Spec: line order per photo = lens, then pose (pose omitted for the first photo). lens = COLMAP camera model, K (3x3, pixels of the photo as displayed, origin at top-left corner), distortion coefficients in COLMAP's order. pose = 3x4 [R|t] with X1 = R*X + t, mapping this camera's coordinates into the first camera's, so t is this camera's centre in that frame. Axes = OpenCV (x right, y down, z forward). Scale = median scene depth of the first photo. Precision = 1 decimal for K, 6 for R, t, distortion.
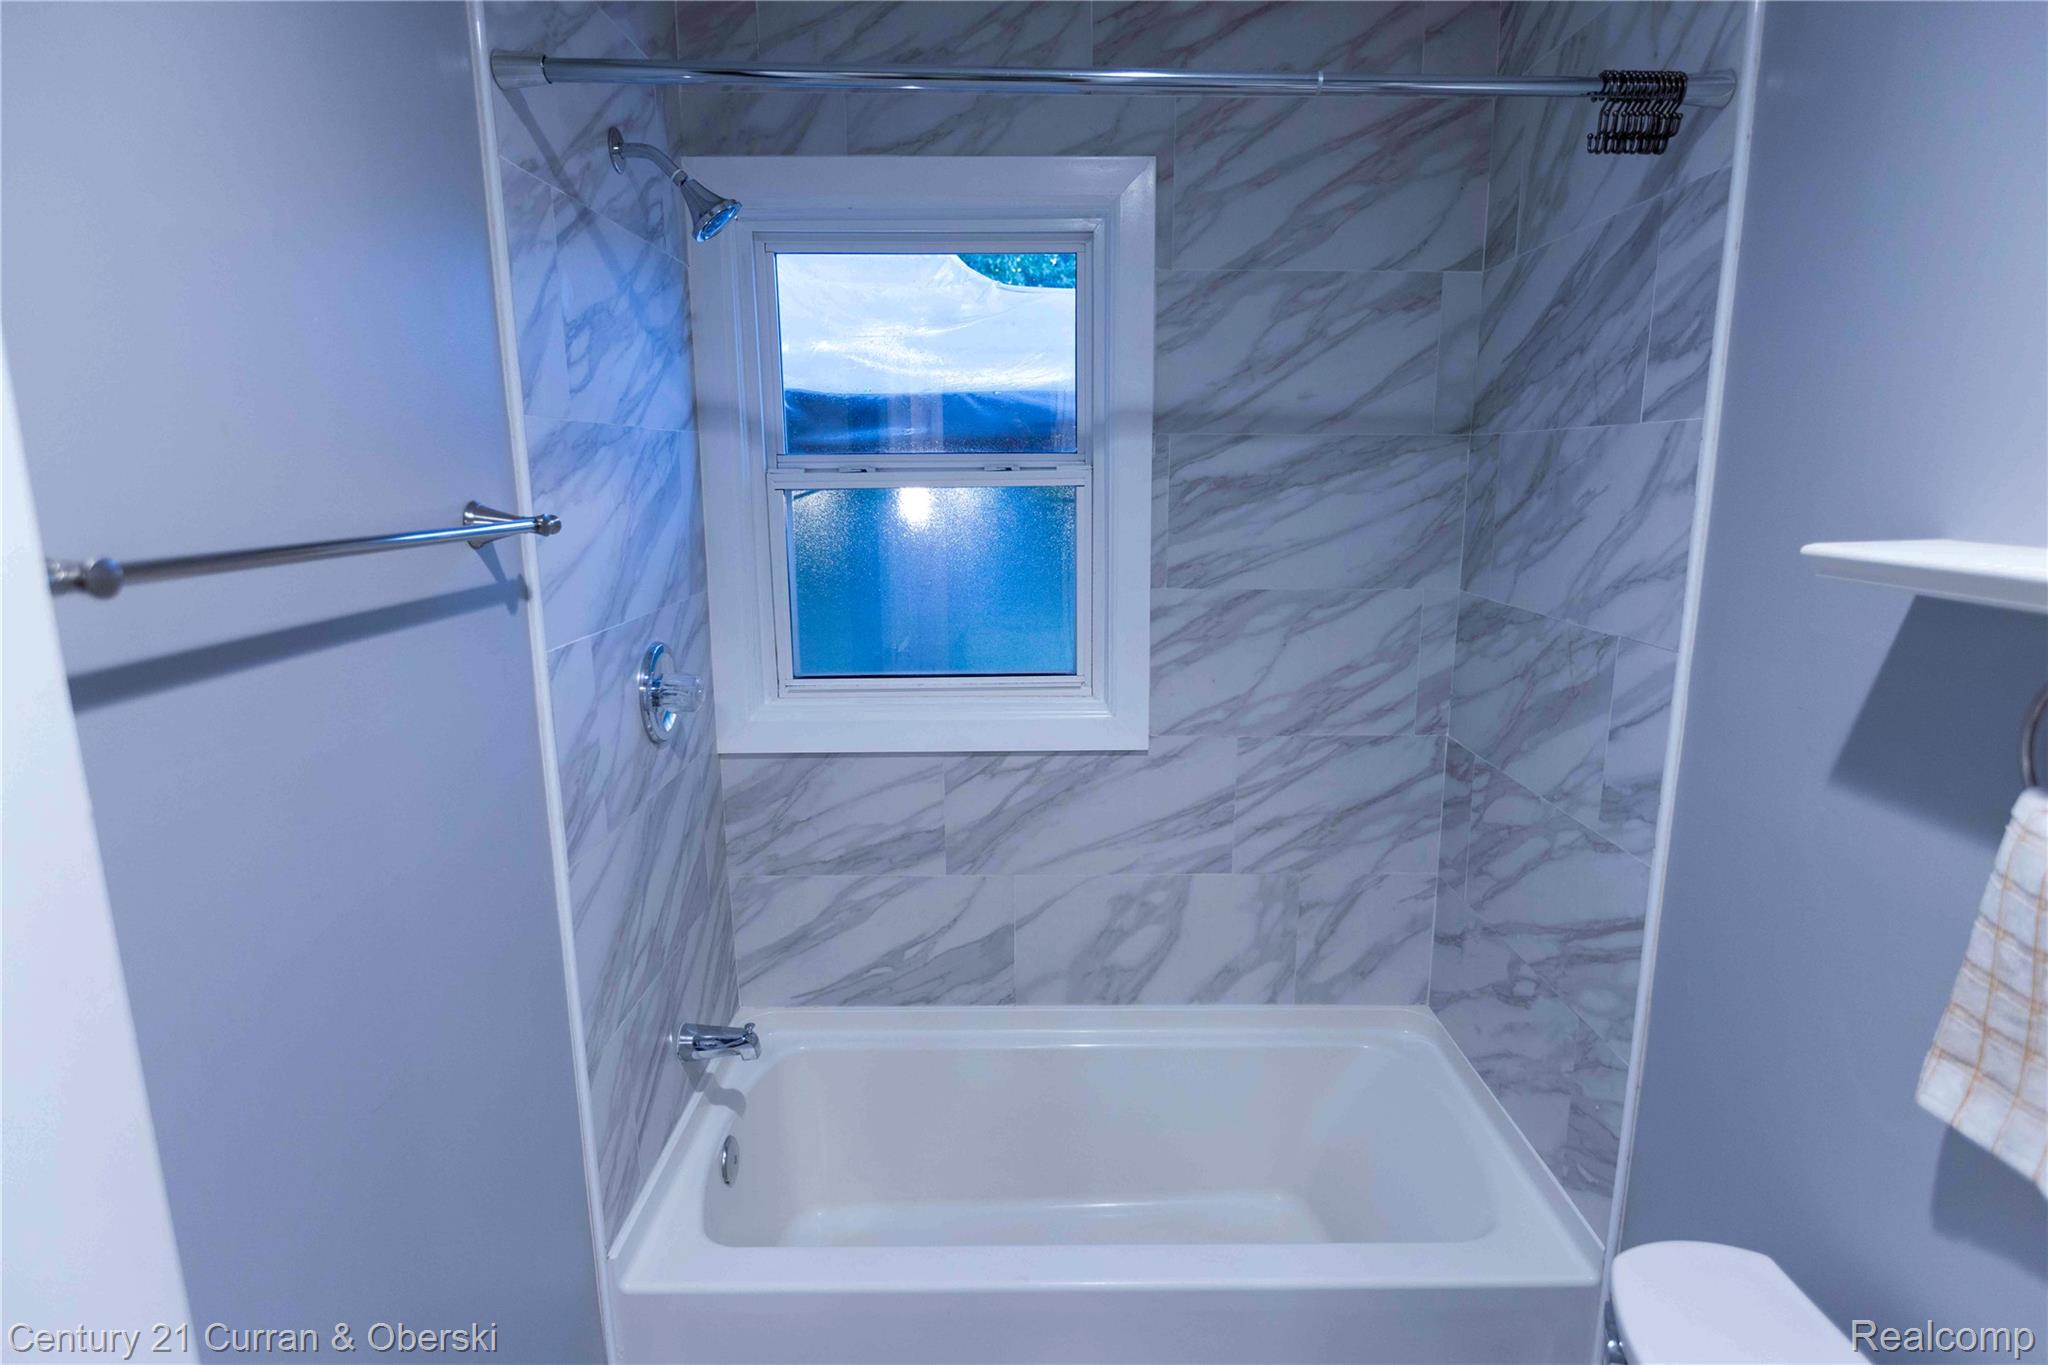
lens RADIAL K [[1105.1, 0, 1034.4], [0, 1105.1, 697.2], [0, 0, 1]] dist [-0.005019, 0.001535]
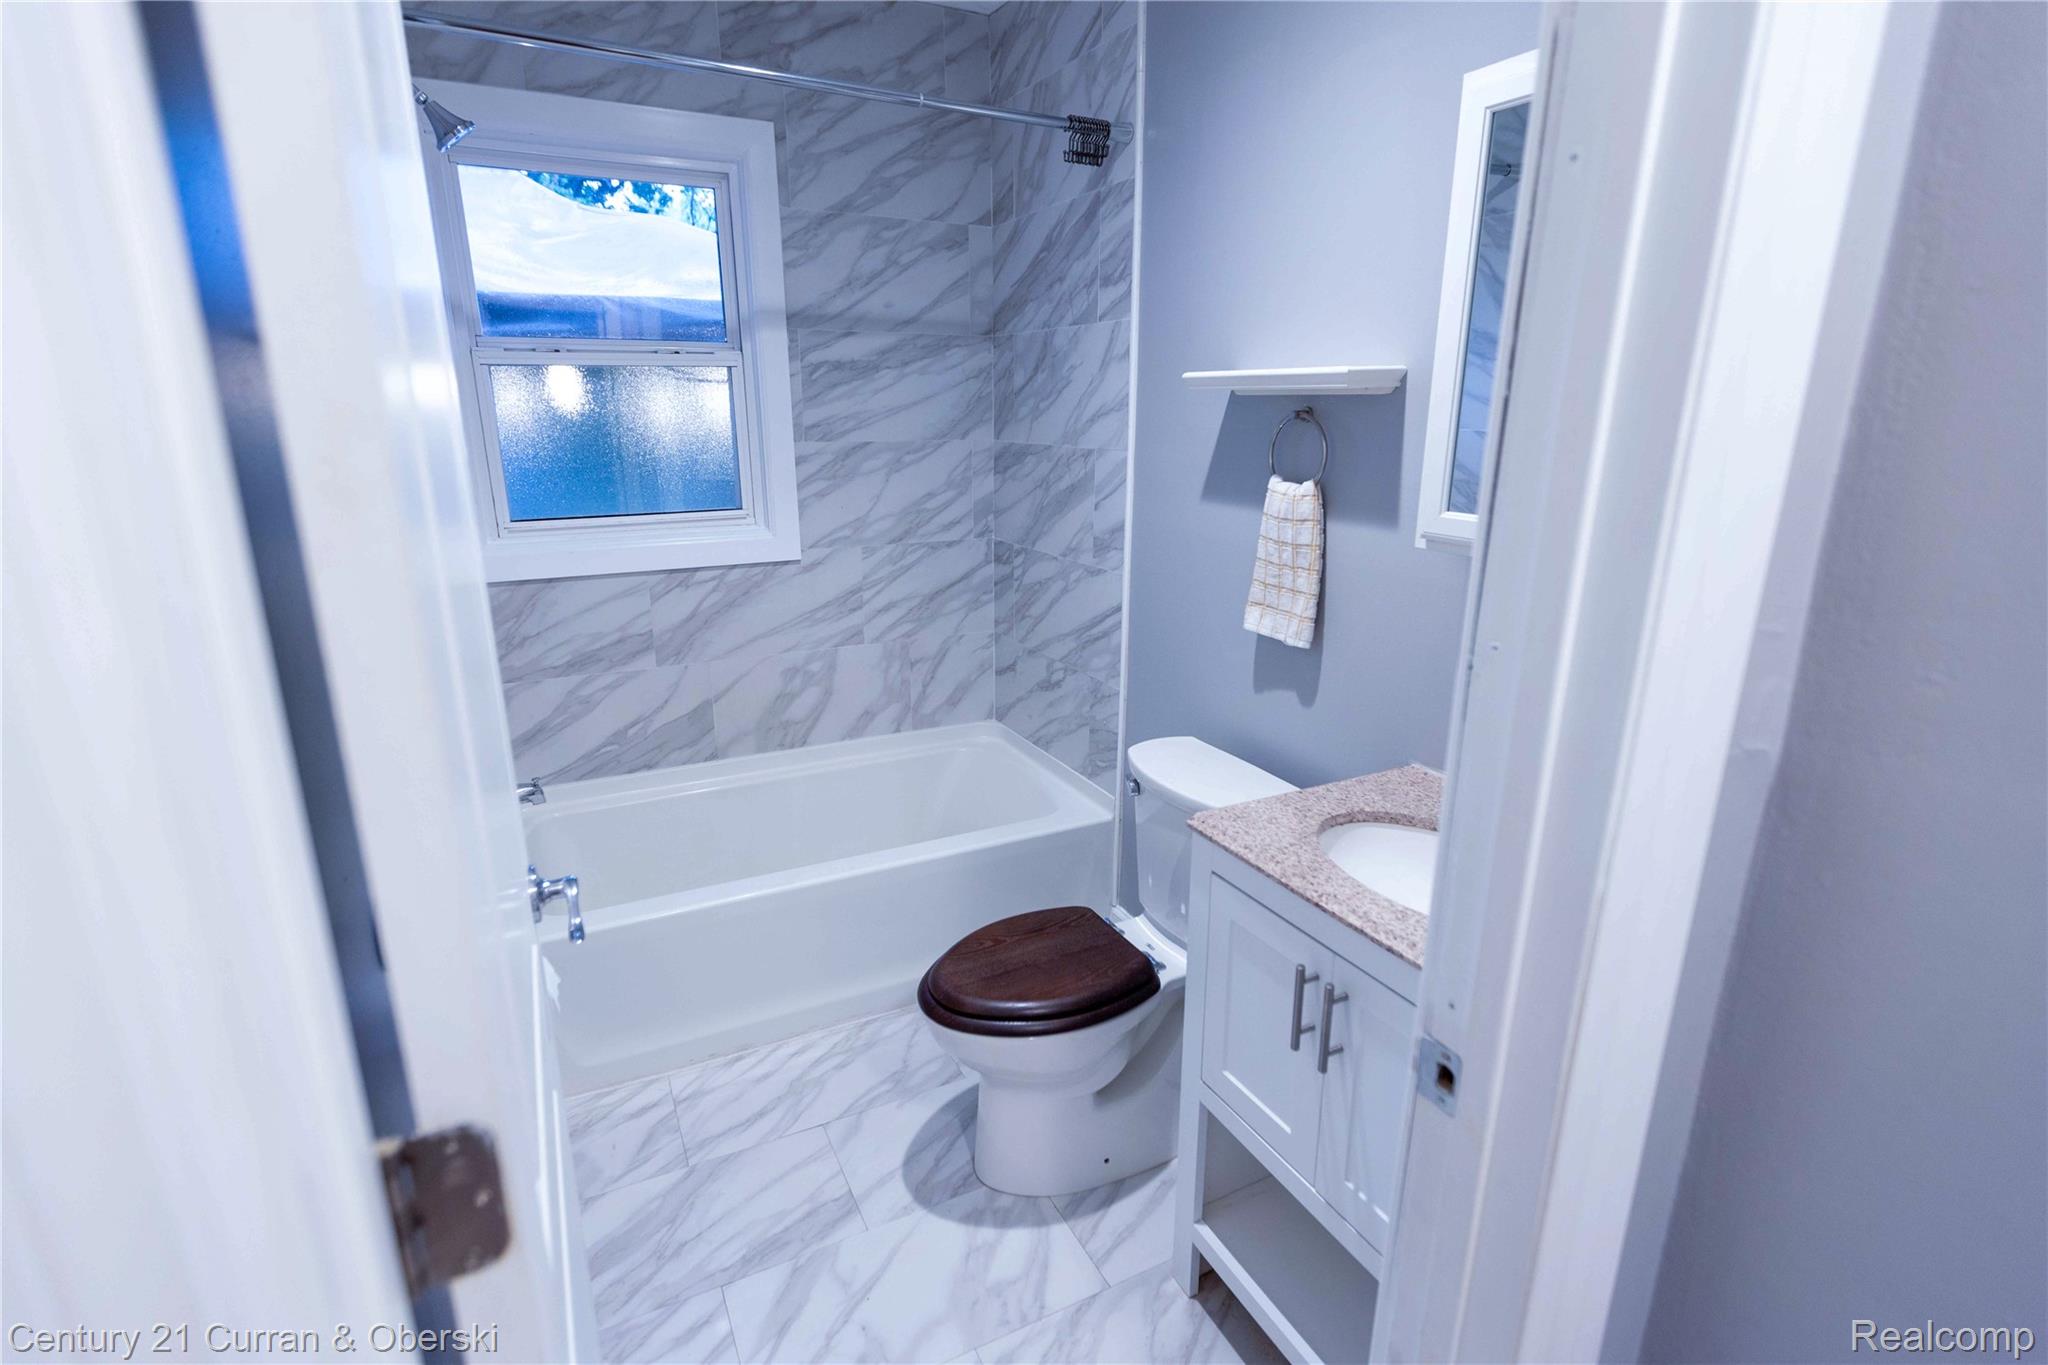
lens RADIAL K [[964.4, 0, 1025.2], [0, 964.4, 672.1], [0, 0, 1]] dist [0.004603, 0.000561]
pose [[0.895224, -0.117701, 0.429791, -0.205081], [0.086142, 0.992004, 0.092239, 0.110738], [-0.437210, -0.045552, 0.898205, -0.260197]]
